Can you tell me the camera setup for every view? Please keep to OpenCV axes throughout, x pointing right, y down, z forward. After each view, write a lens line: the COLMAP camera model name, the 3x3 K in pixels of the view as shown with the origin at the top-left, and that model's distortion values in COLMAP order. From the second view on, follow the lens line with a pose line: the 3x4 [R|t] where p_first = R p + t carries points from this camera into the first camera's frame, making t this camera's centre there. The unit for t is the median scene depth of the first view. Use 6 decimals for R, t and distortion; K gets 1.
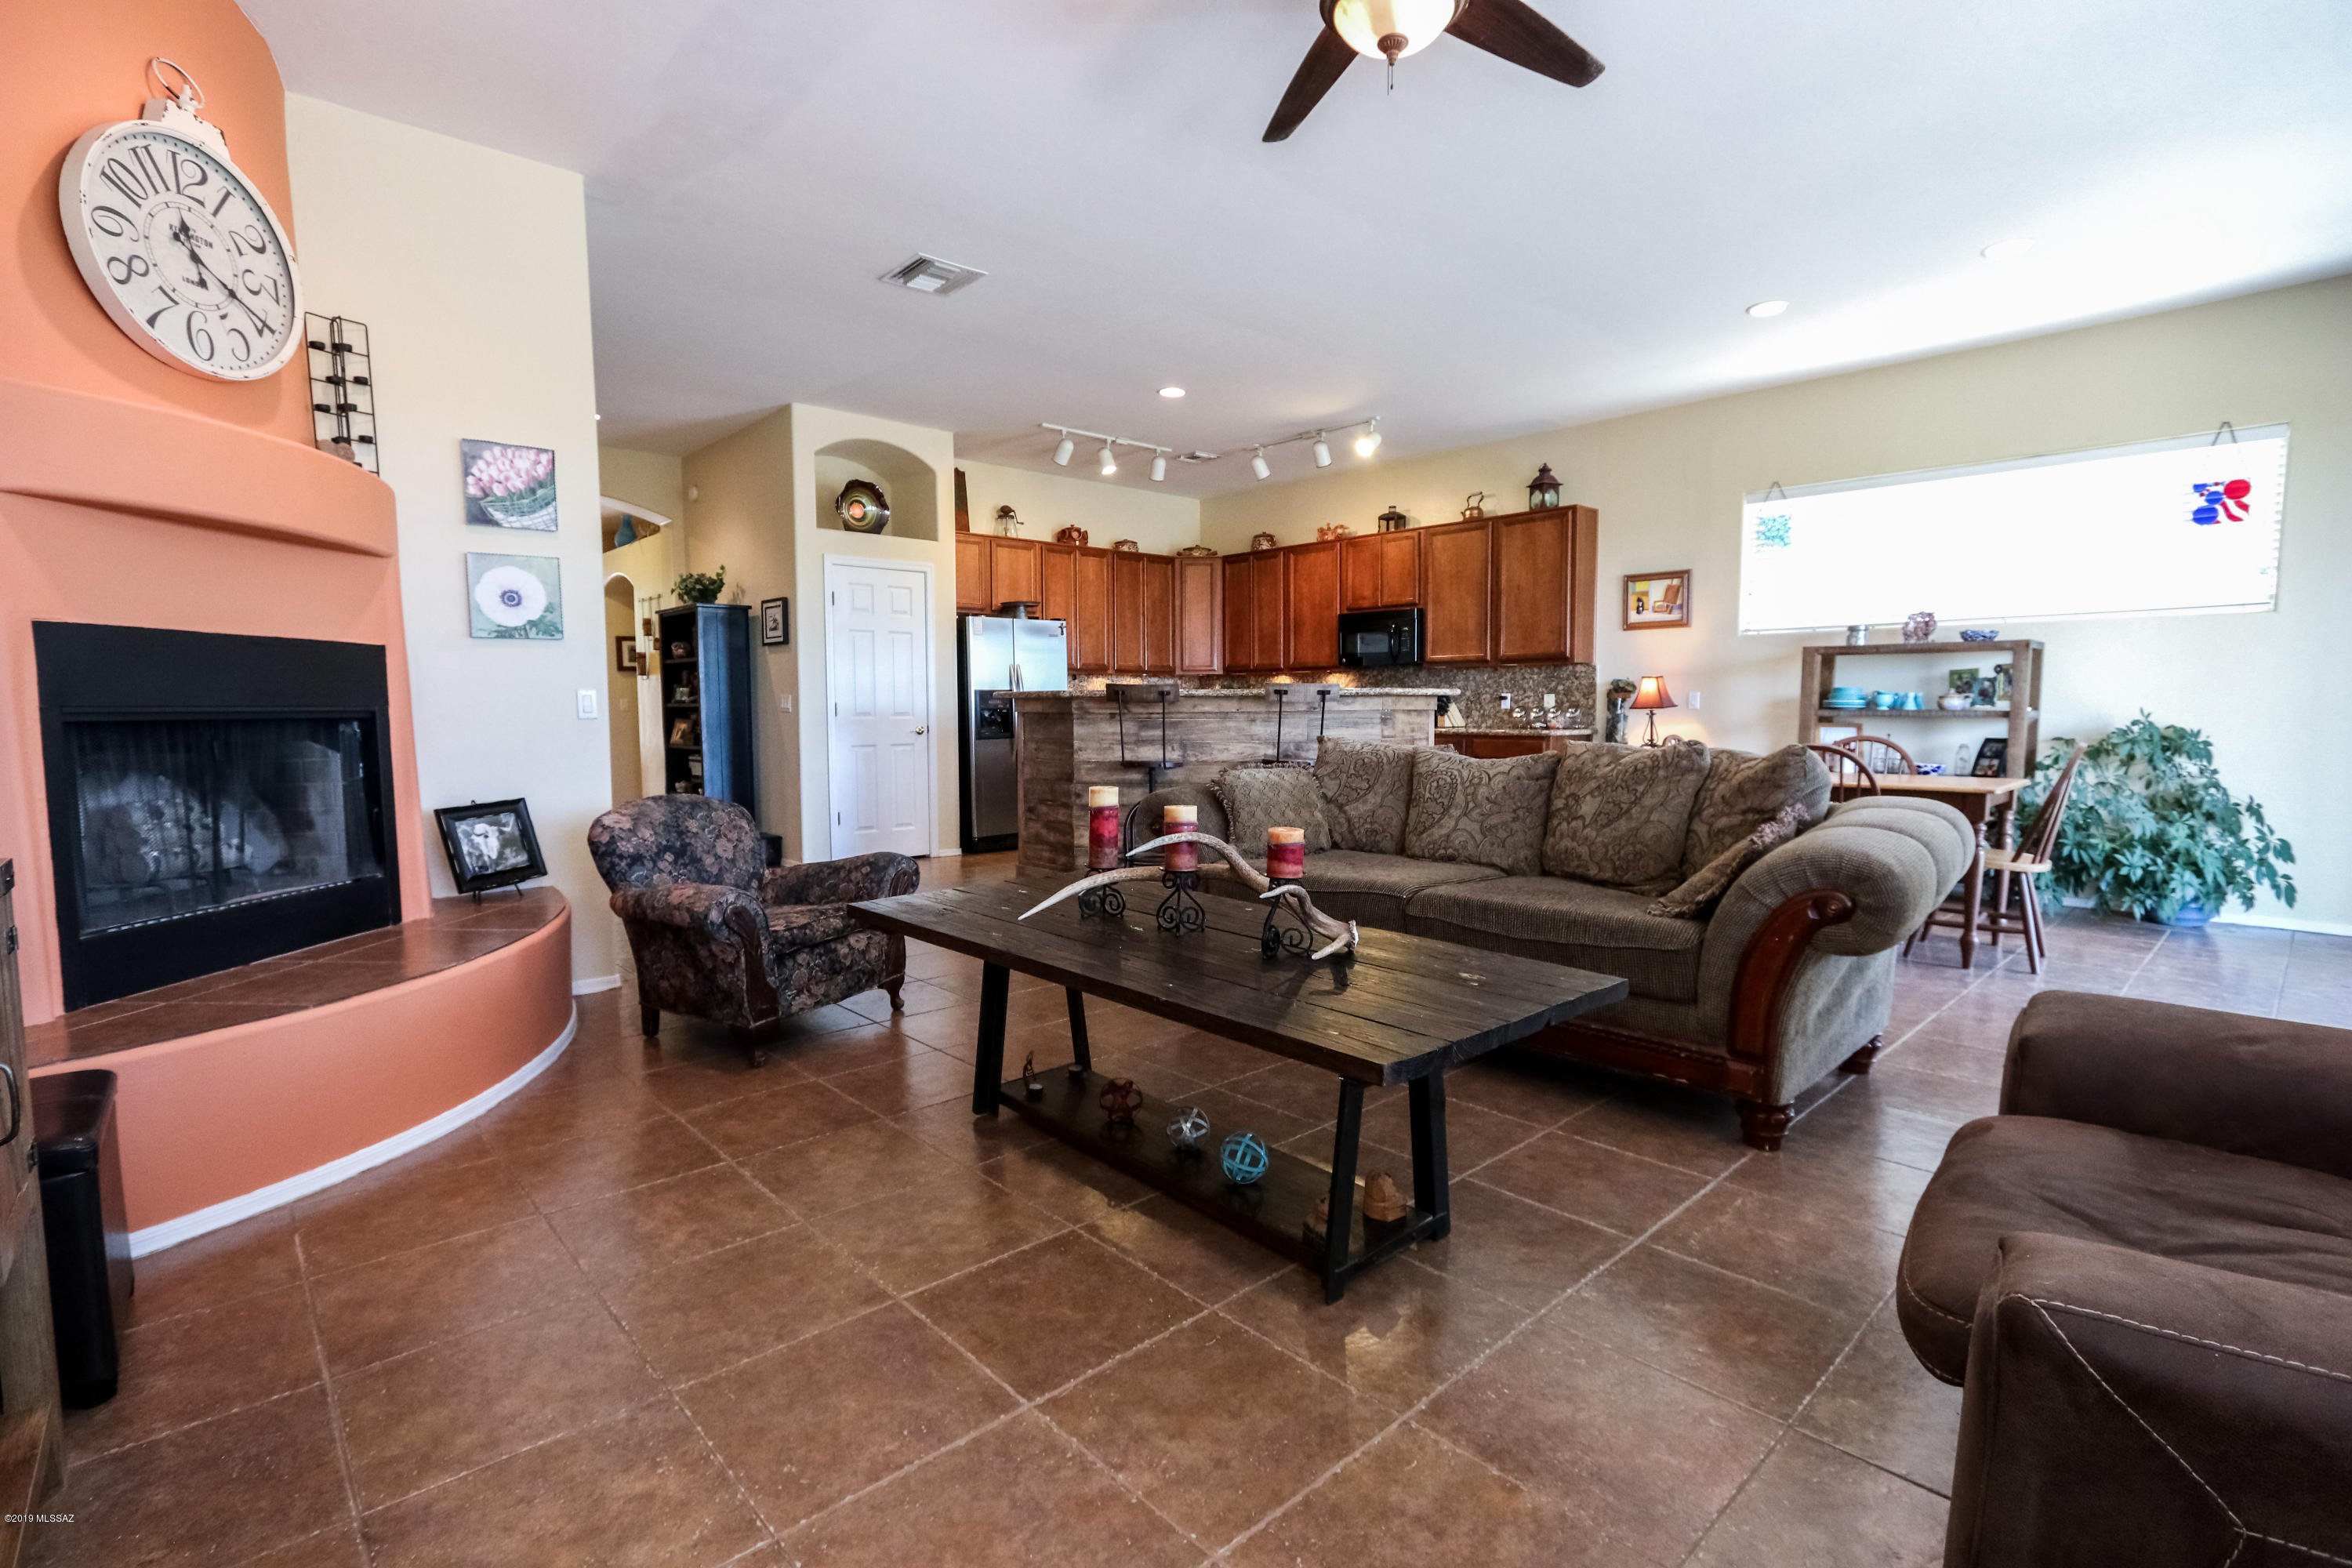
lens RADIAL K [[1082.7, 0, 1146.9], [0, 1082.7, 793.5], [0, 0, 1]] dist [-0.012775, 0.000605]
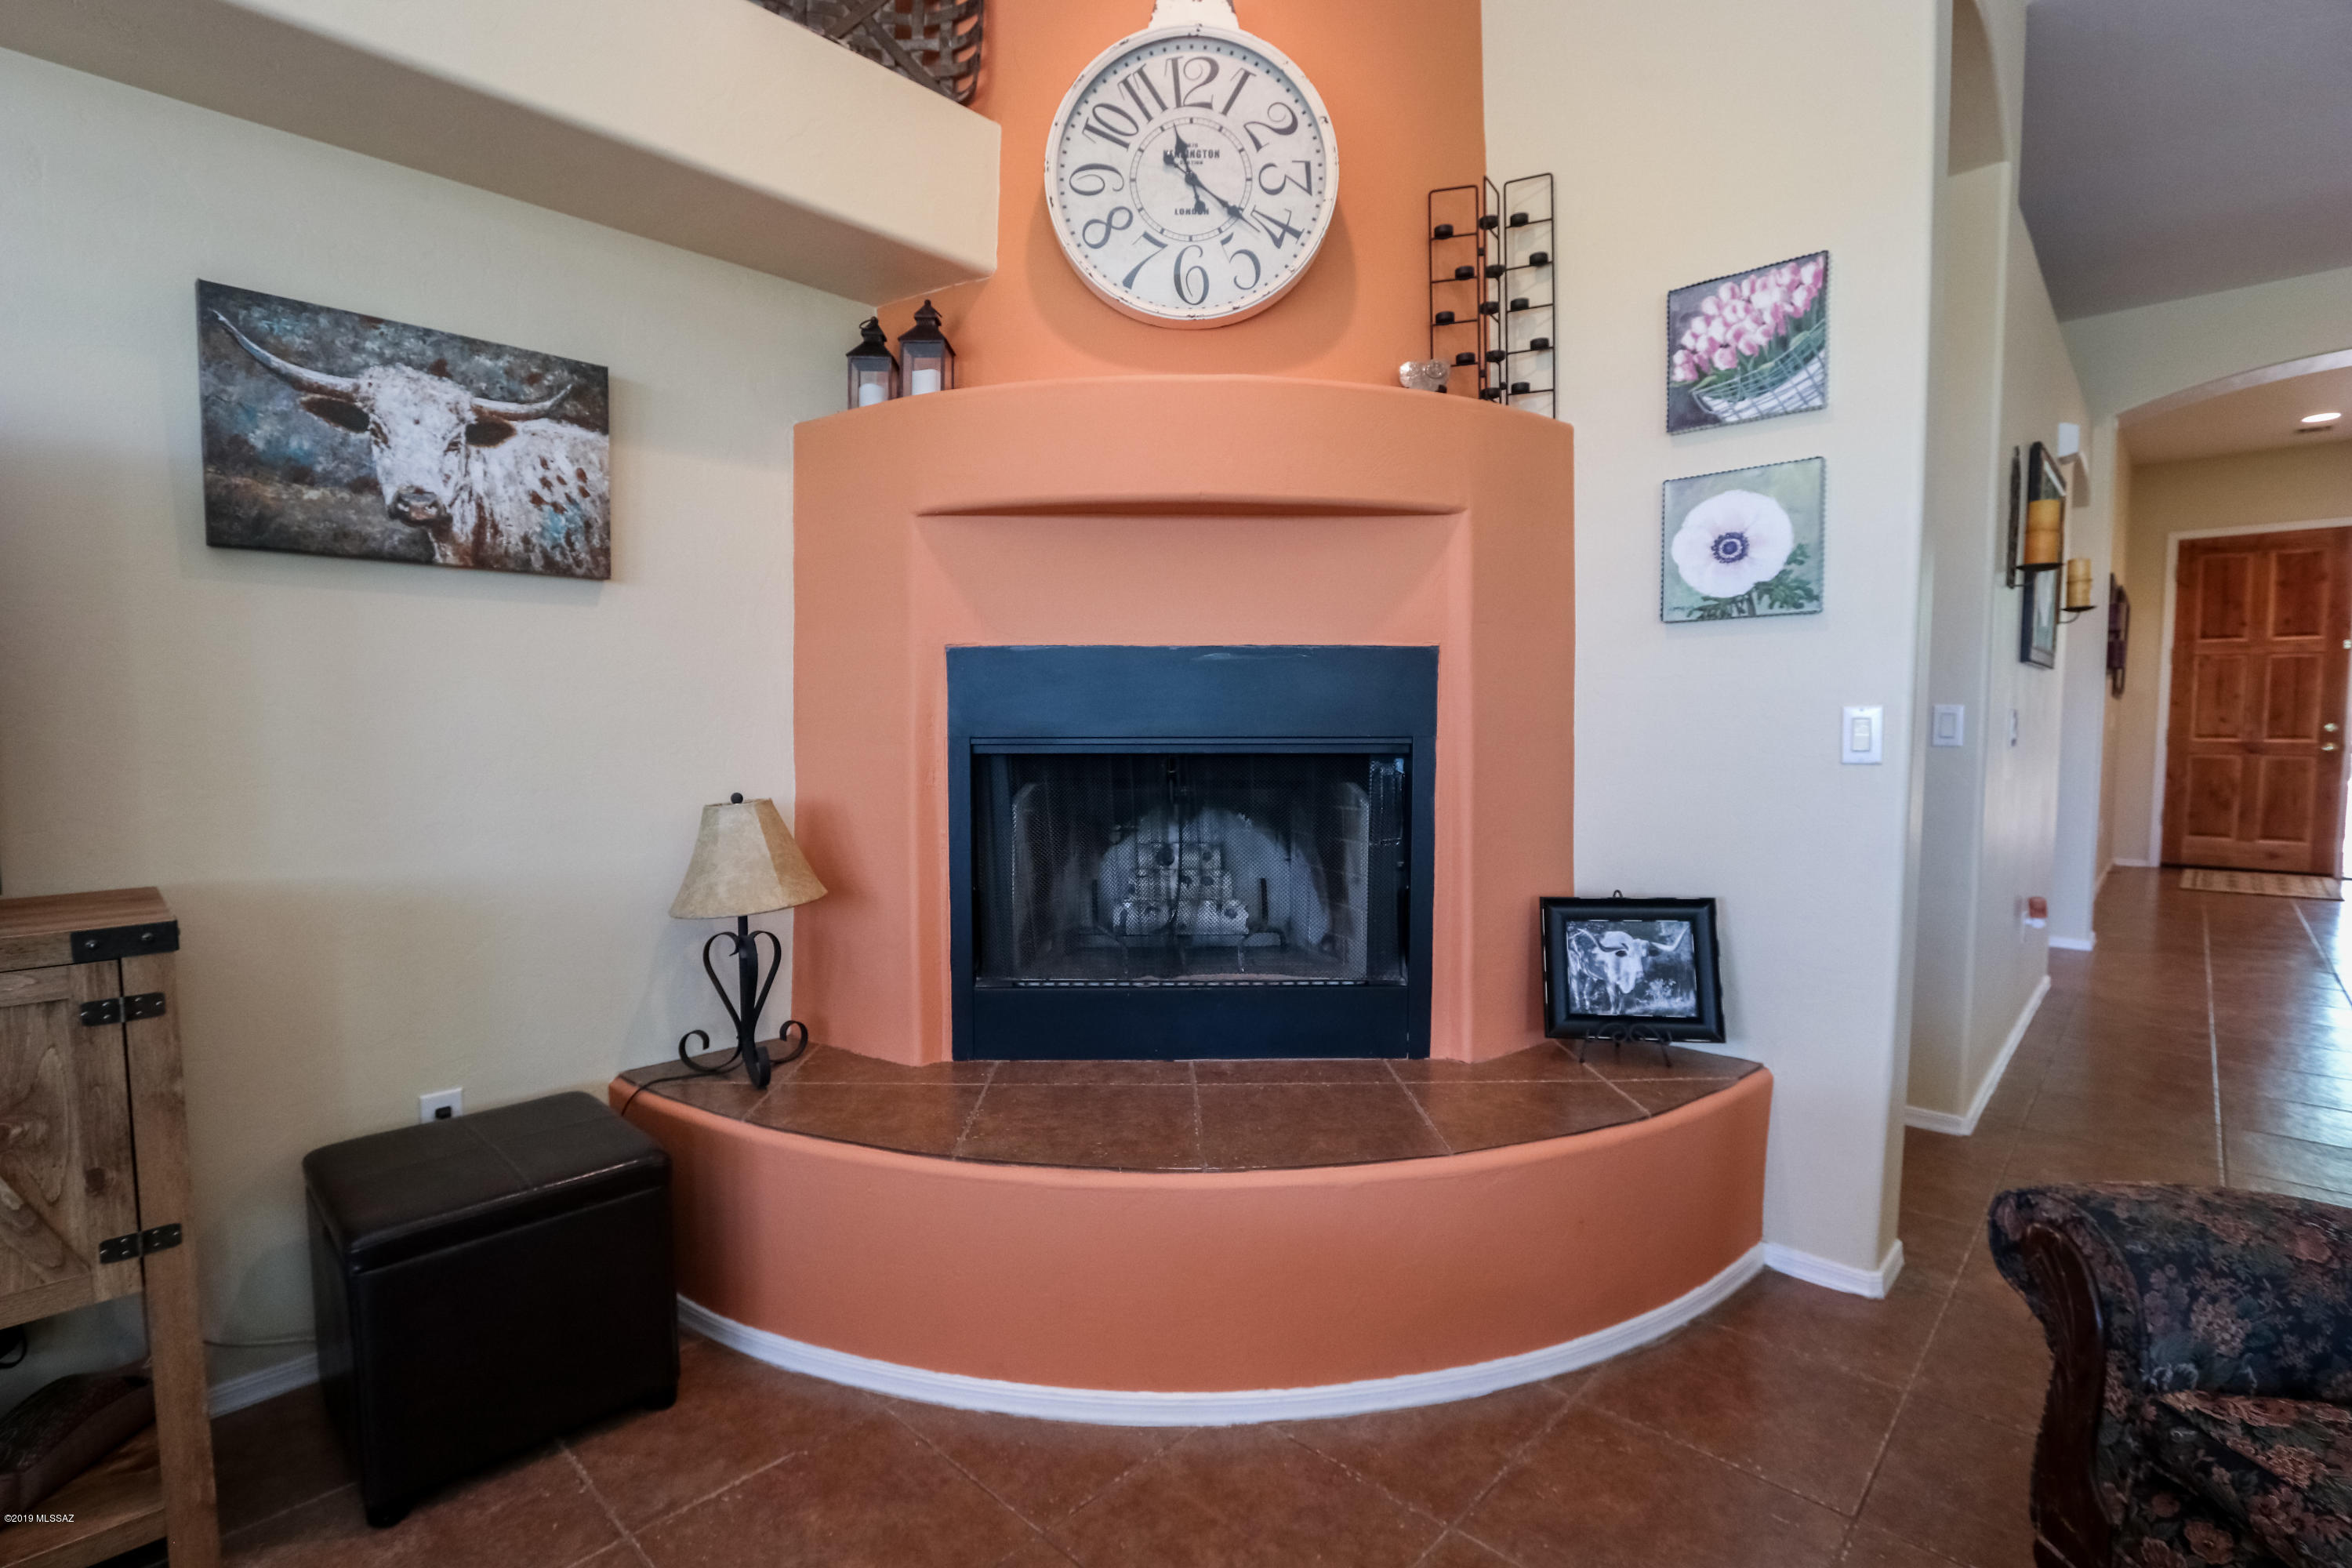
lens RADIAL K [[1100.8, 0, 1151.2], [0, 1100.8, 793.1], [0, 0, 1]] dist [-0.015933, 0.000261]
pose [[0.071651, 0.070716, -0.994920, -0.021546], [-0.079338, 0.994727, 0.064989, -0.048834], [0.994269, 0.074278, 0.076883, 0.492517]]
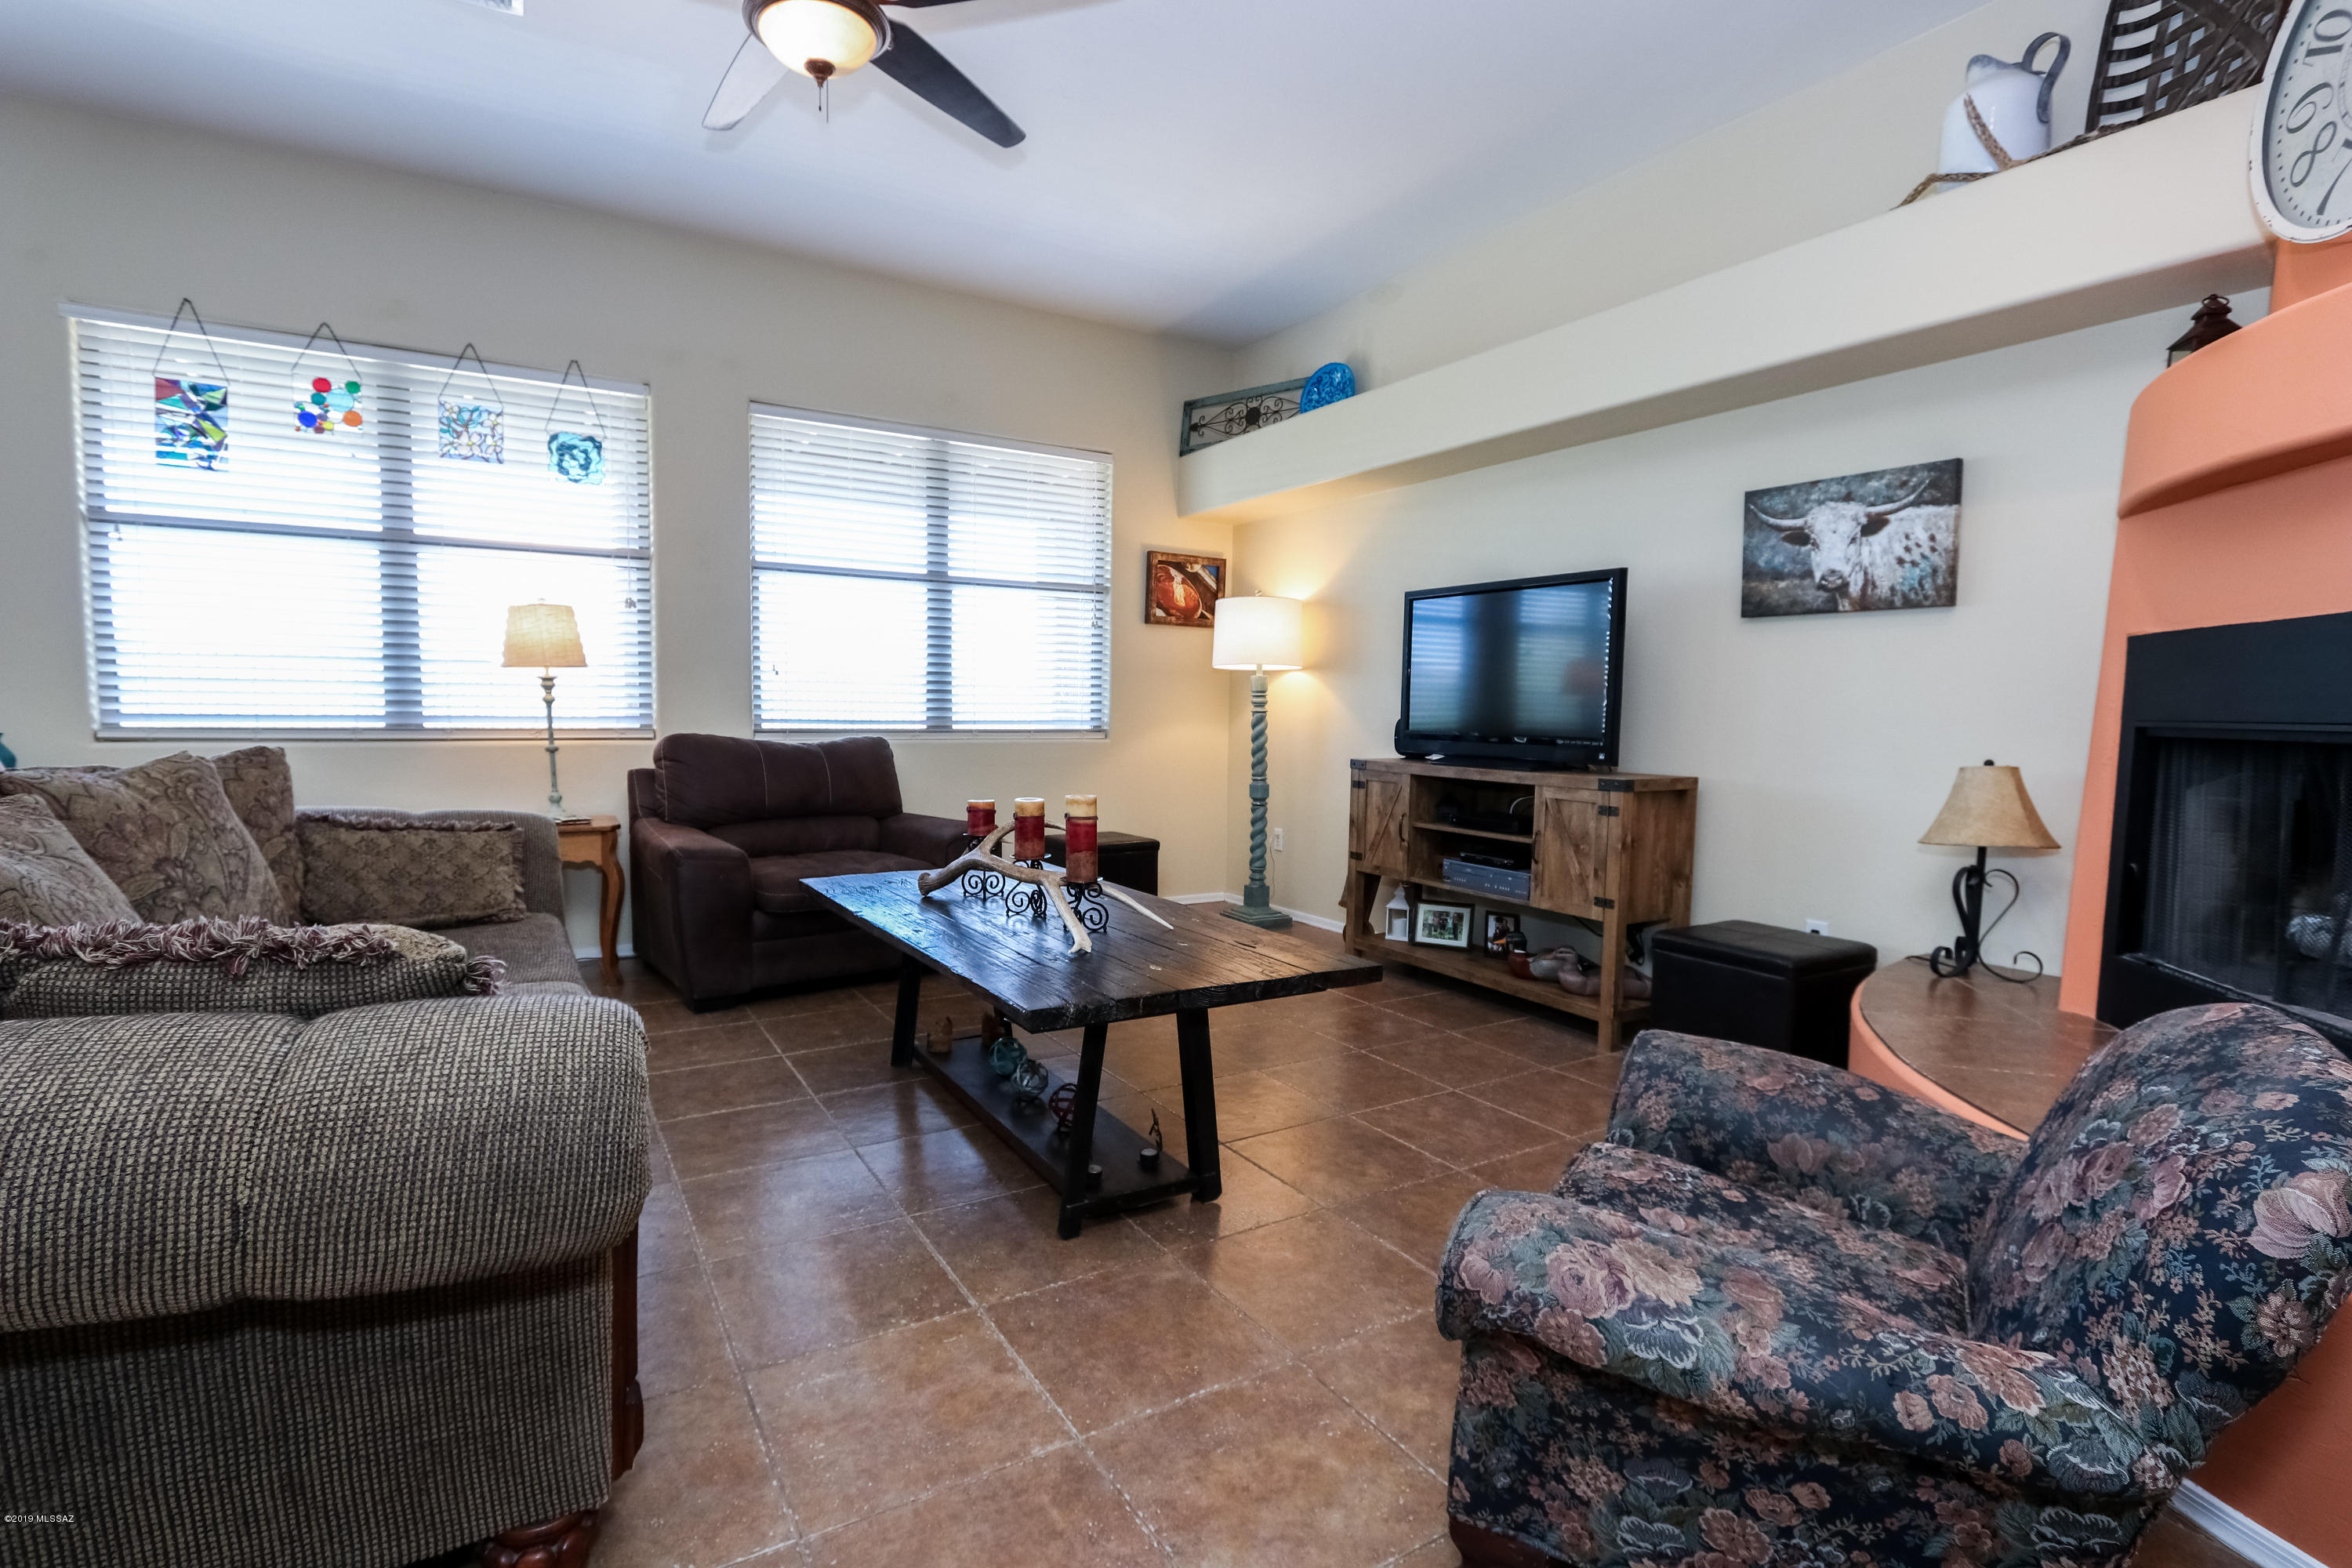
lens RADIAL K [[1096.2, 0, 1150.9], [0, 1096.2, 795.0], [0, 0, 1]] dist [-0.017703, 0.000443]
pose [[-0.980589, -0.025515, 0.194406, -0.145309], [0.005663, 0.987398, 0.158156, -0.079773], [-0.195992, 0.156187, -0.968087, 0.981621]]
